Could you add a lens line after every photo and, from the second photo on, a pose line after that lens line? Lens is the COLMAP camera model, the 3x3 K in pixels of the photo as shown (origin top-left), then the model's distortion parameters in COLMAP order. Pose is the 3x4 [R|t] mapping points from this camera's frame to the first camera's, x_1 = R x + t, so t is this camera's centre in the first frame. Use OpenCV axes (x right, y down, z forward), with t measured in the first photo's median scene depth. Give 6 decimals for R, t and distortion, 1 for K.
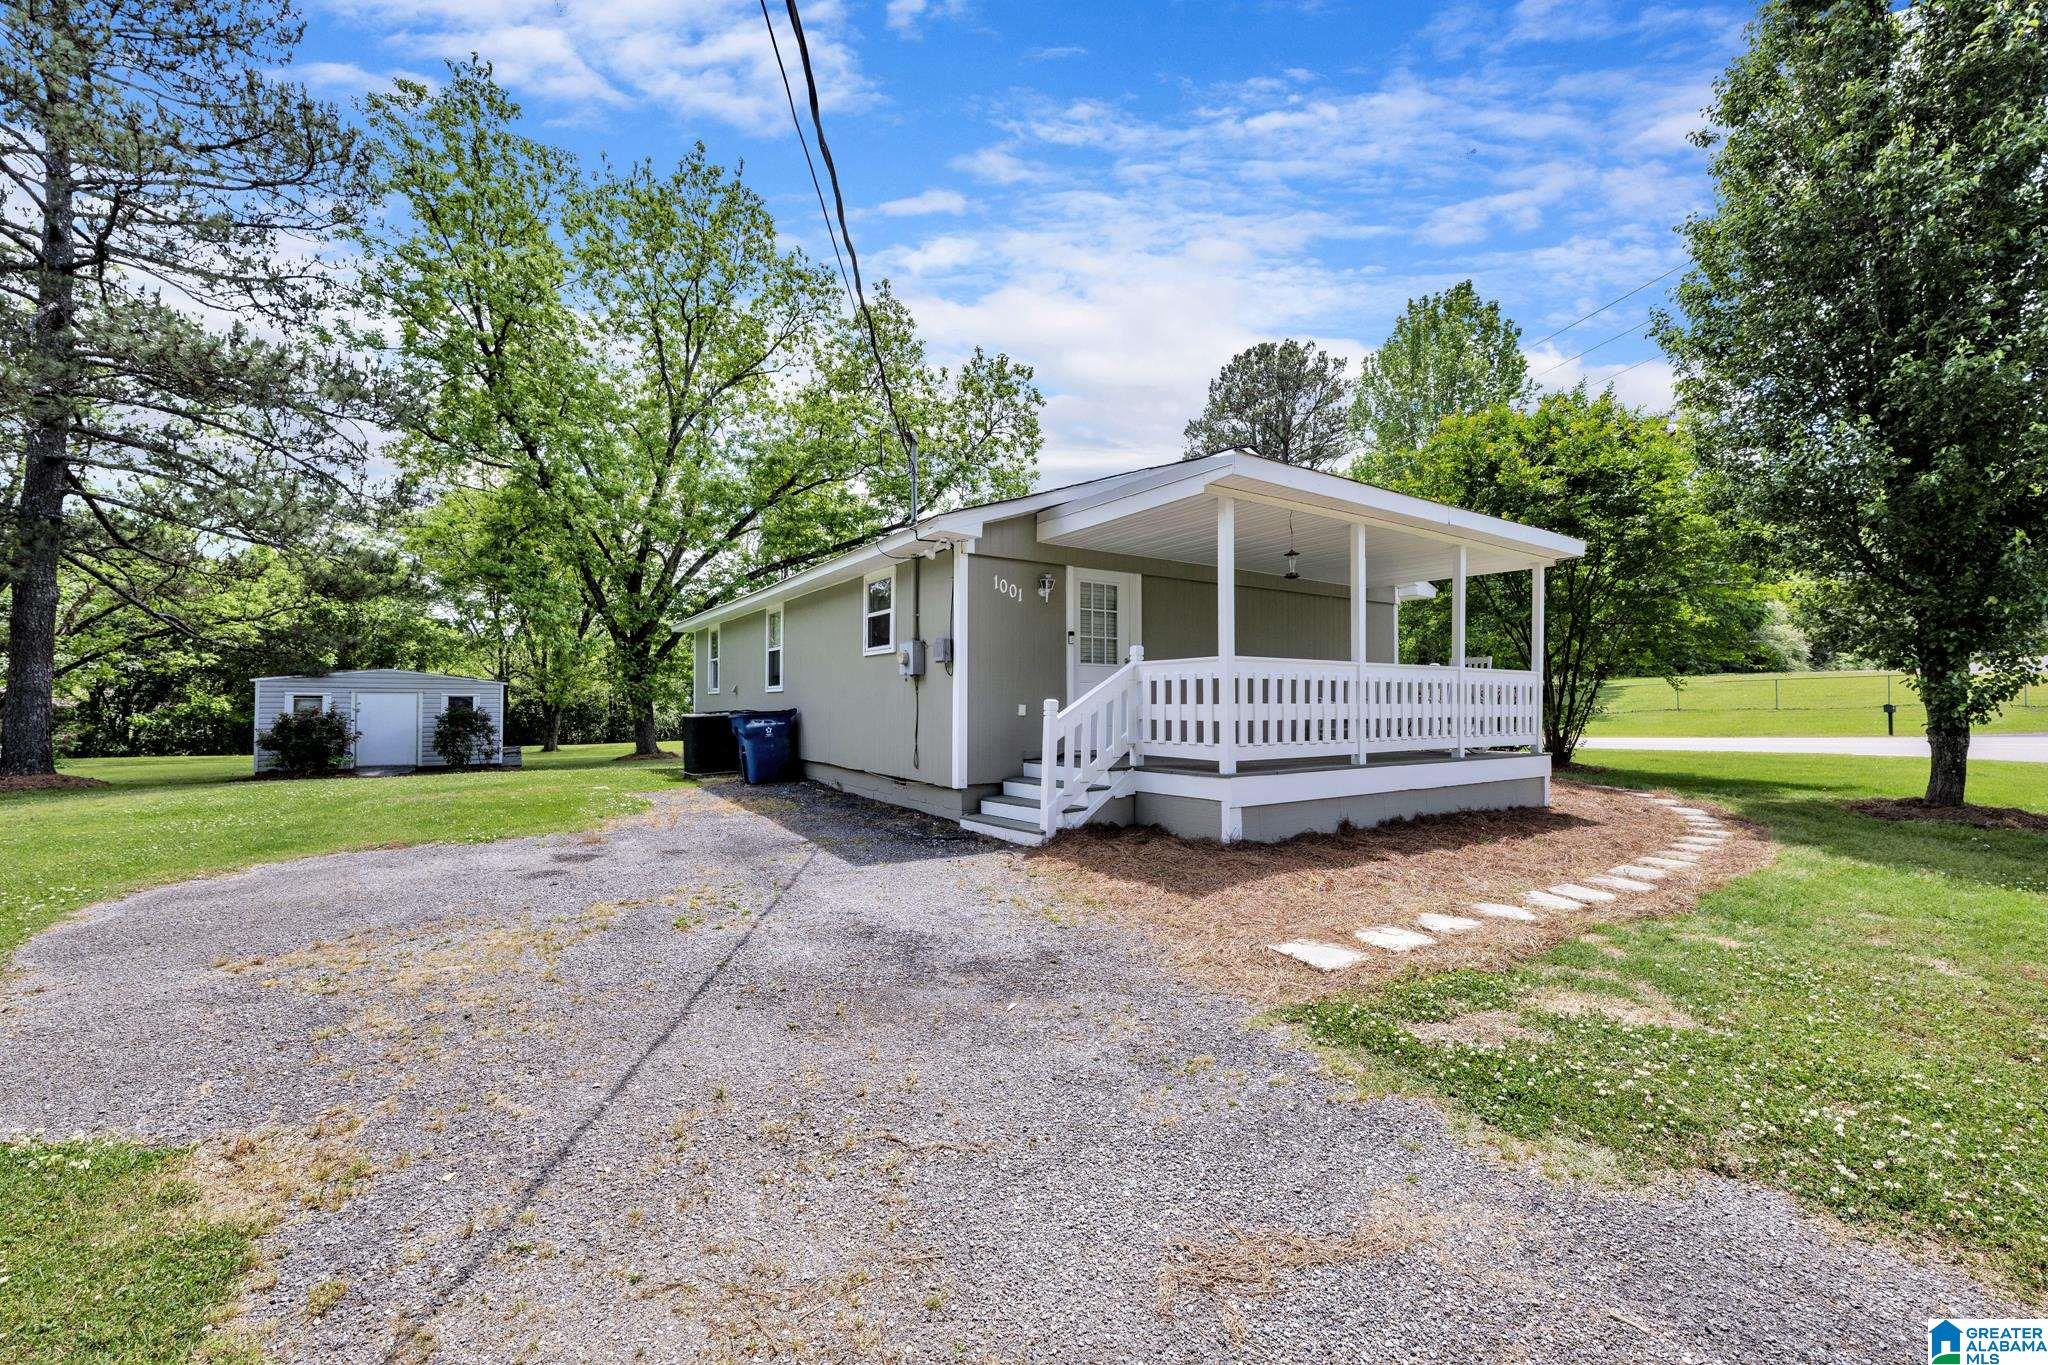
lens RADIAL K [[833.5, 0, 1016.5], [0, 833.5, 686.7], [0, 0, 1]] dist [-0.000853, 0.000360]
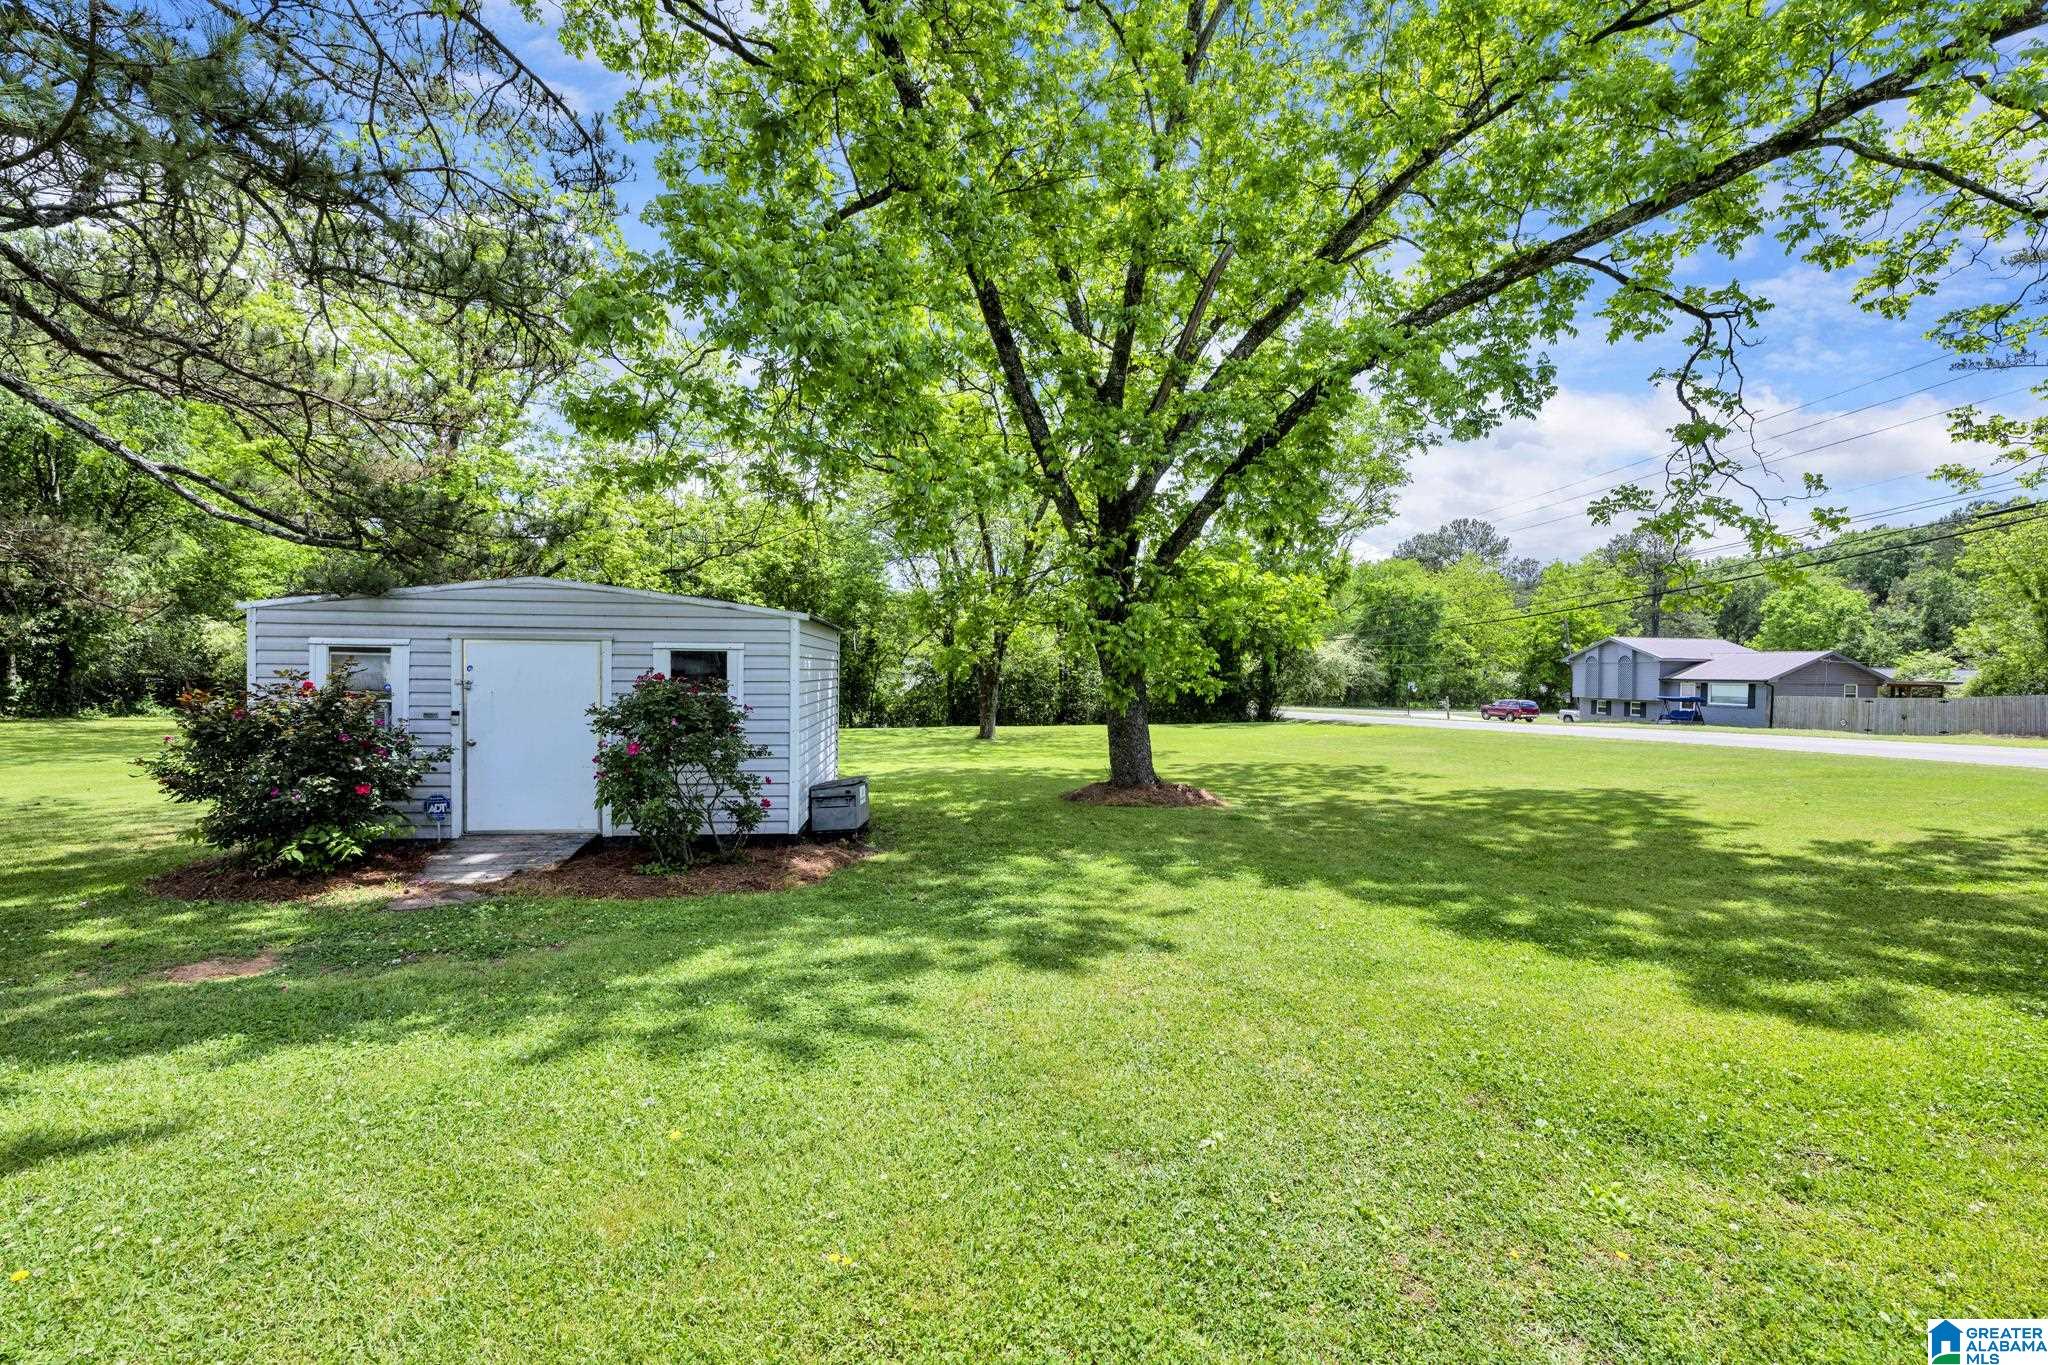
lens RADIAL K [[833.5, 0, 1016.5], [0, 833.5, 686.7], [0, 0, 1]] dist [-0.000853, 0.000360]
pose [[0.874140, 0.016814, -0.485382, -0.287299], [-0.000836, 0.999451, 0.033116, 0.011878], [0.485672, -0.028542, 0.873675, 0.595114]]
